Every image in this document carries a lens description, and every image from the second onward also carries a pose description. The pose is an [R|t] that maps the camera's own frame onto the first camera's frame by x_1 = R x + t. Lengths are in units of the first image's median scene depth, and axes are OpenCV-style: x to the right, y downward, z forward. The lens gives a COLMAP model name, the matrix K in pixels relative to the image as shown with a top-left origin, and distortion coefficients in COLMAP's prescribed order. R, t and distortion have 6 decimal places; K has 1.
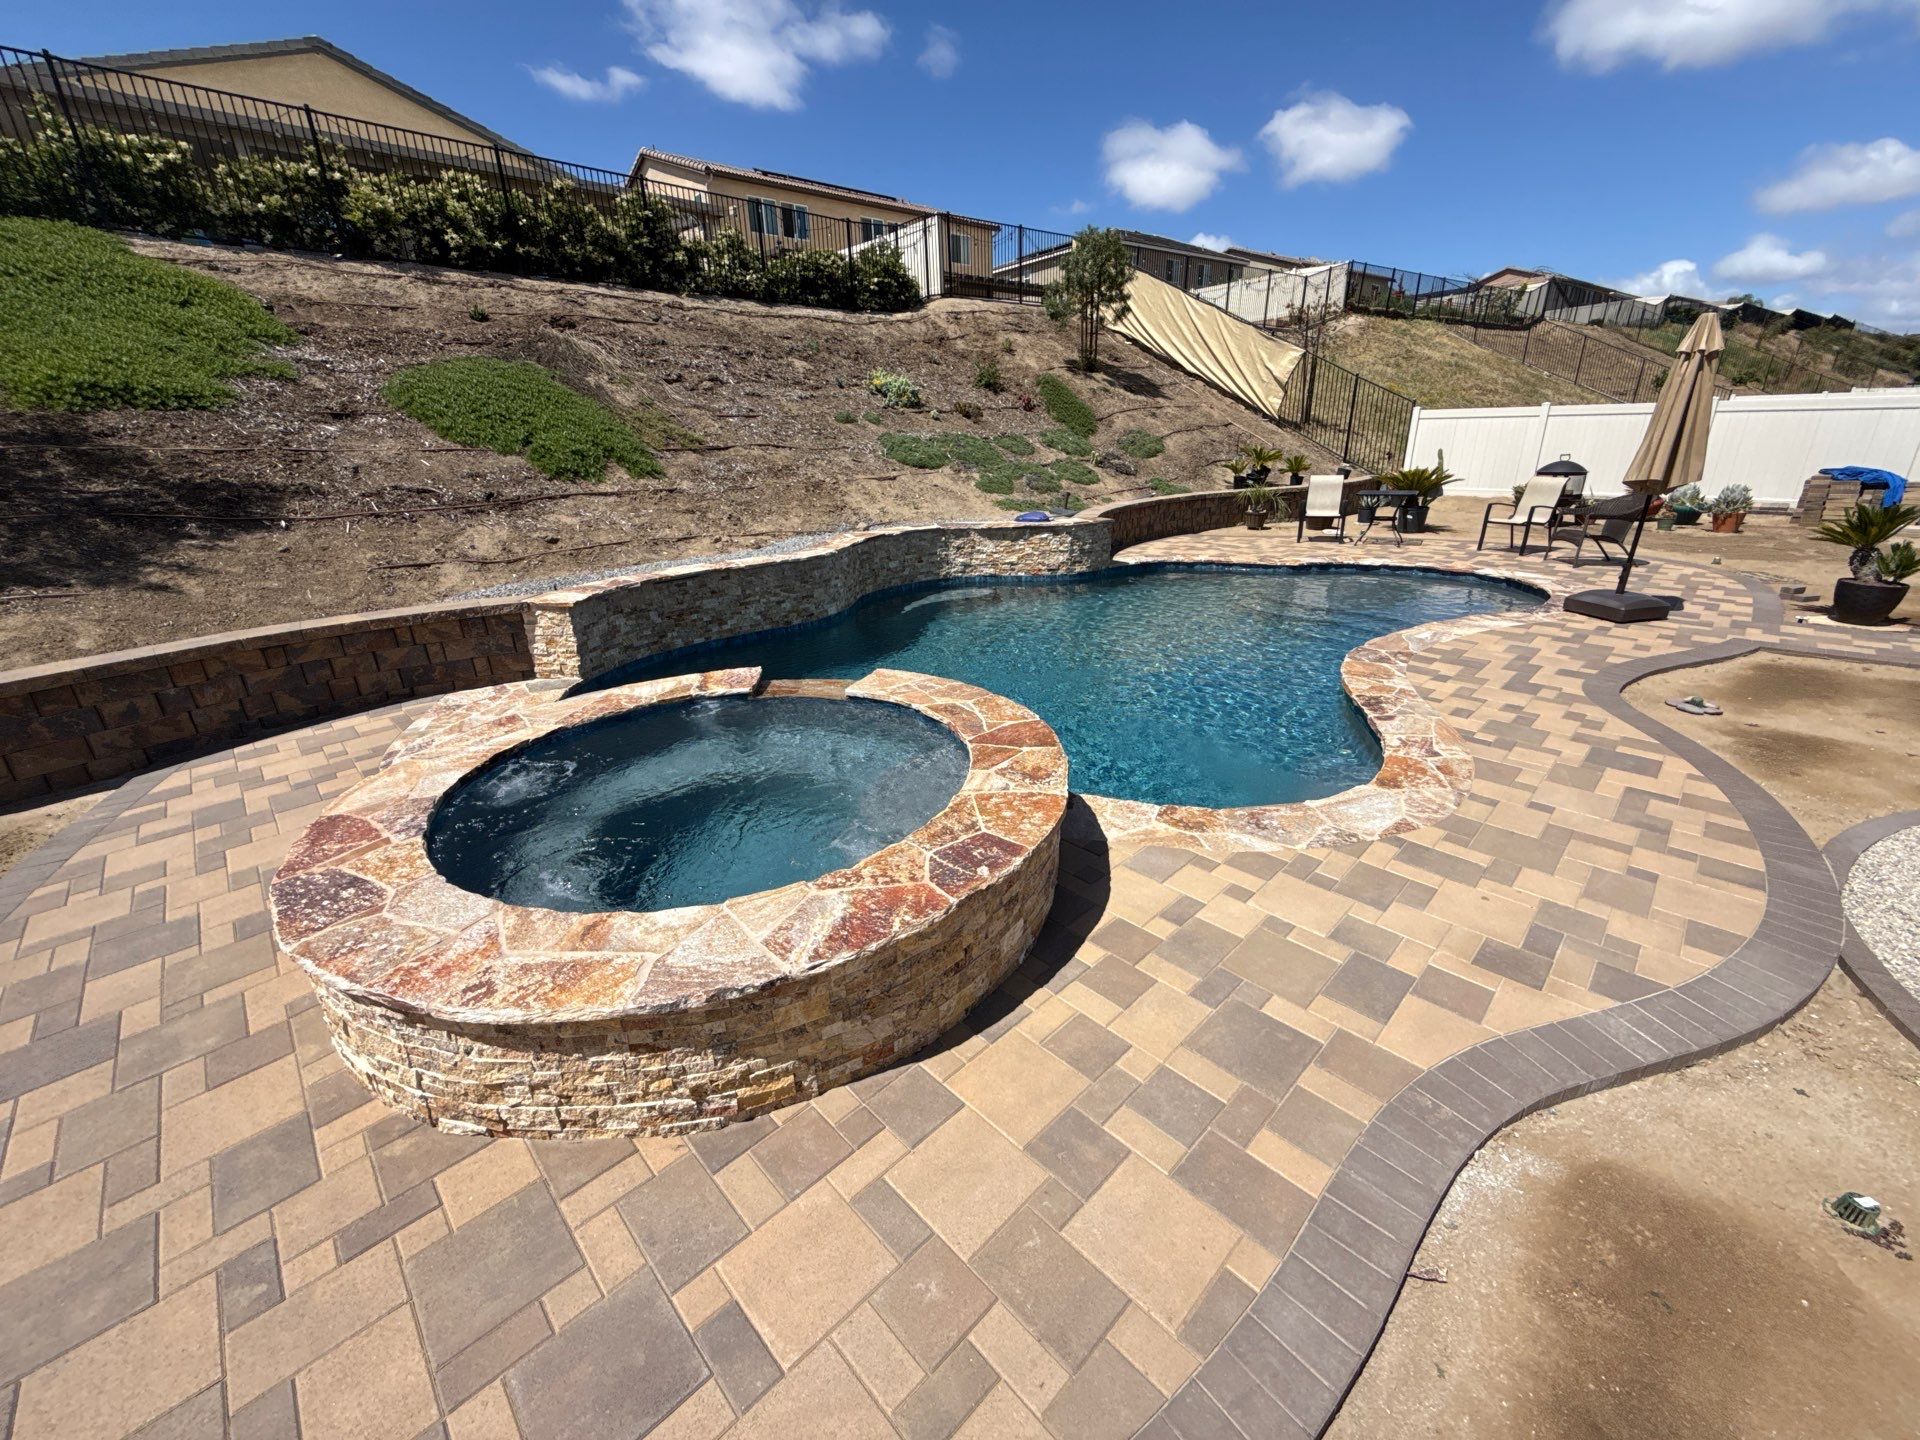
lens RADIAL K [[761.5, 0, 960.0], [0, 761.5, 720.0], [0, 0, 1]] dist [0.000079, 0.000445]
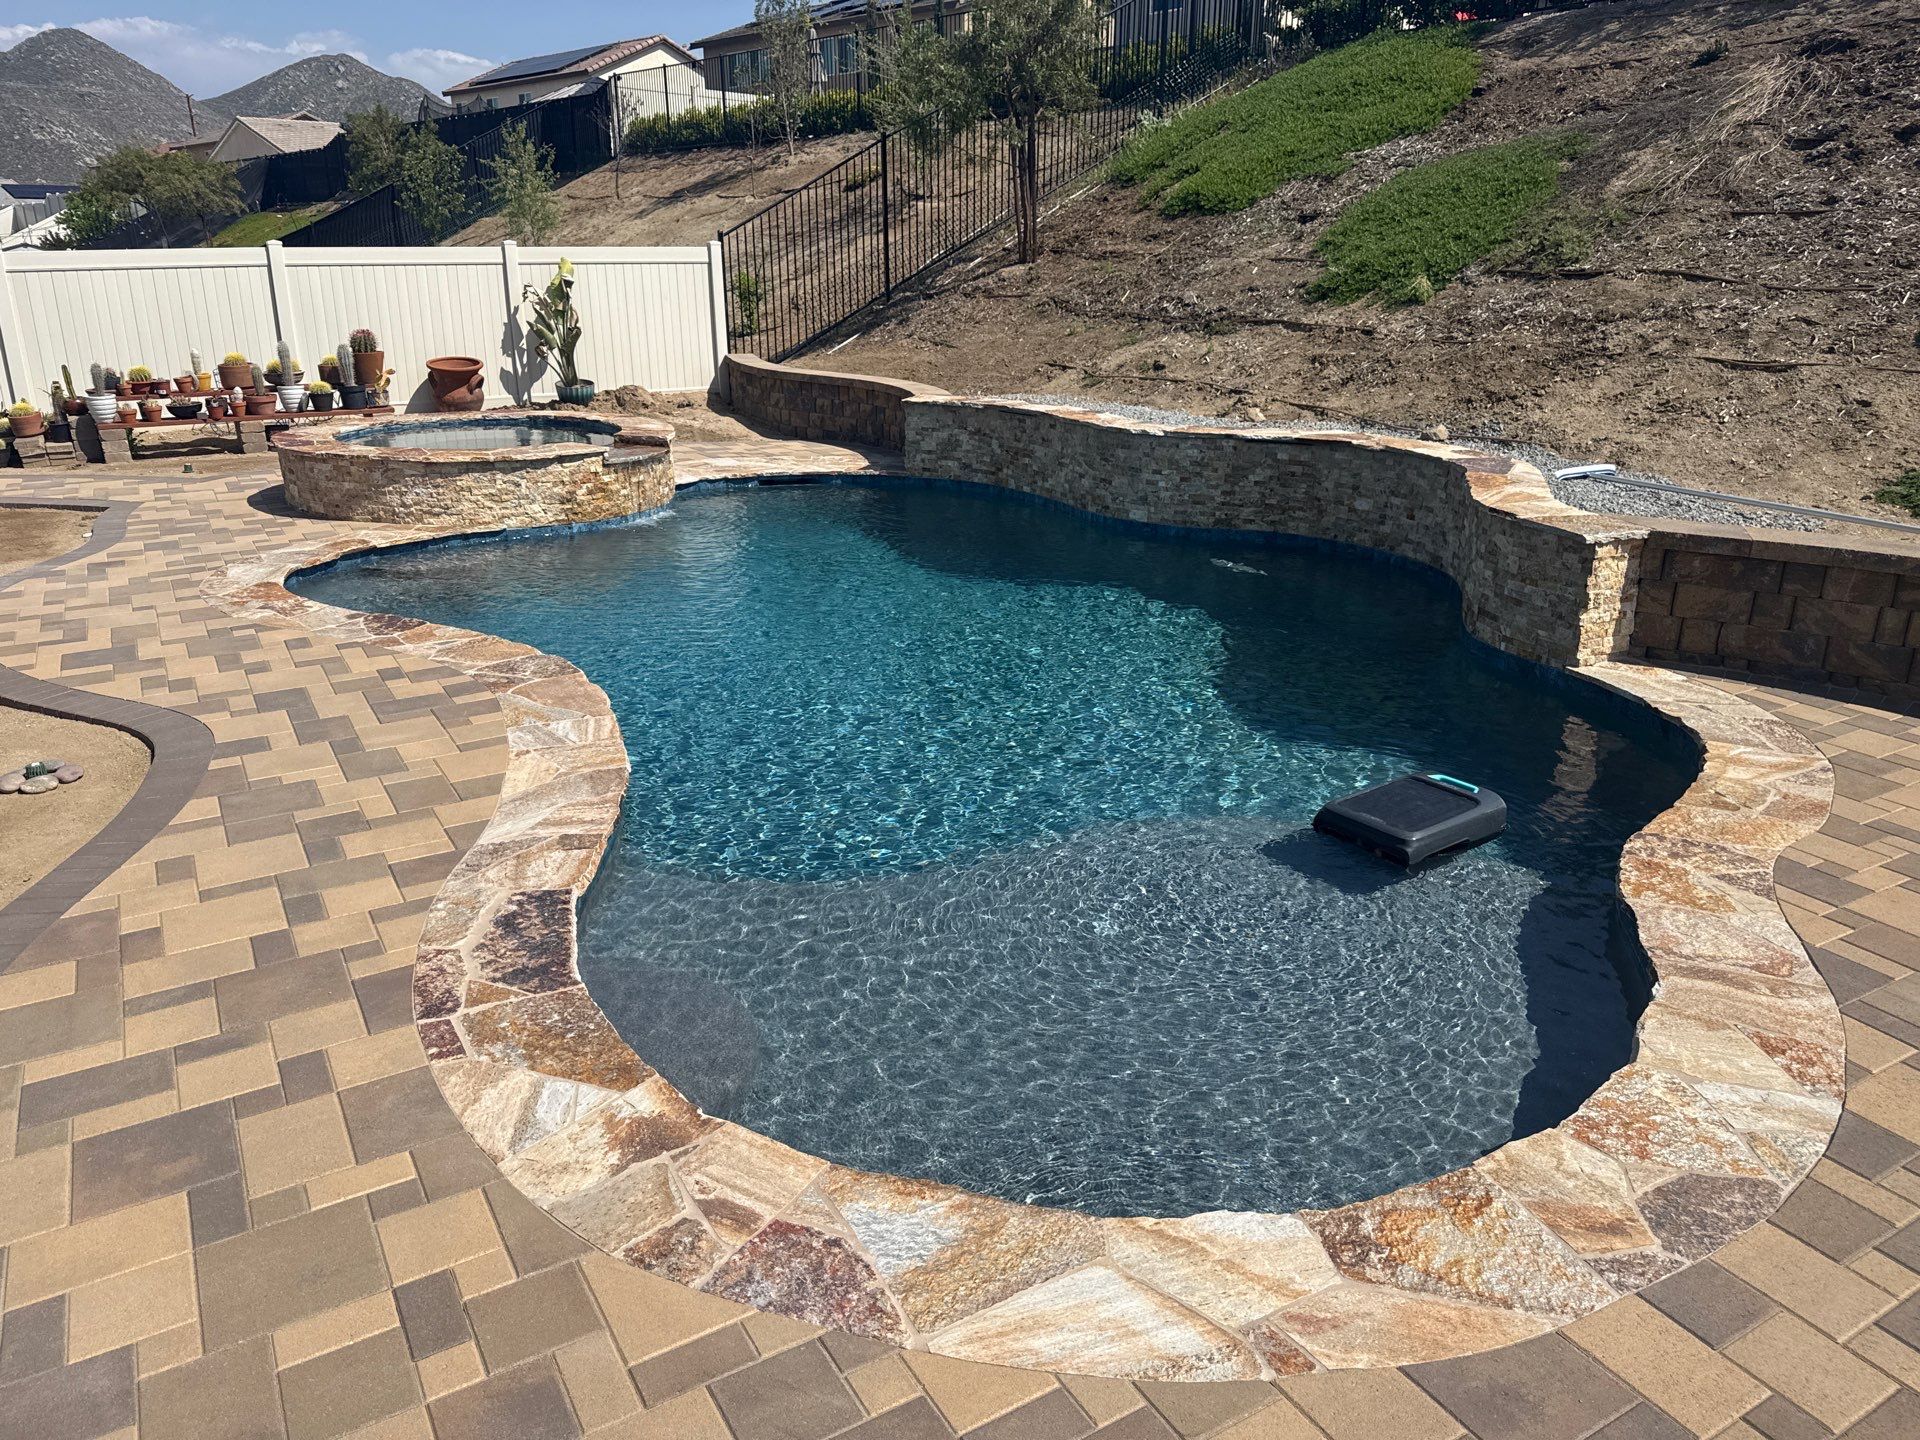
lens RADIAL K [[1340.4, 0, 960.0], [0, 1340.4, 720.0], [0, 0, 1]] dist [0.005427, 0.003857]
pose [[-0.236004, 0.340225, -0.910247, 1.830736], [-0.341042, 0.848126, 0.405430, -0.747865], [0.909941, 0.406116, -0.084130, 1.823970]]
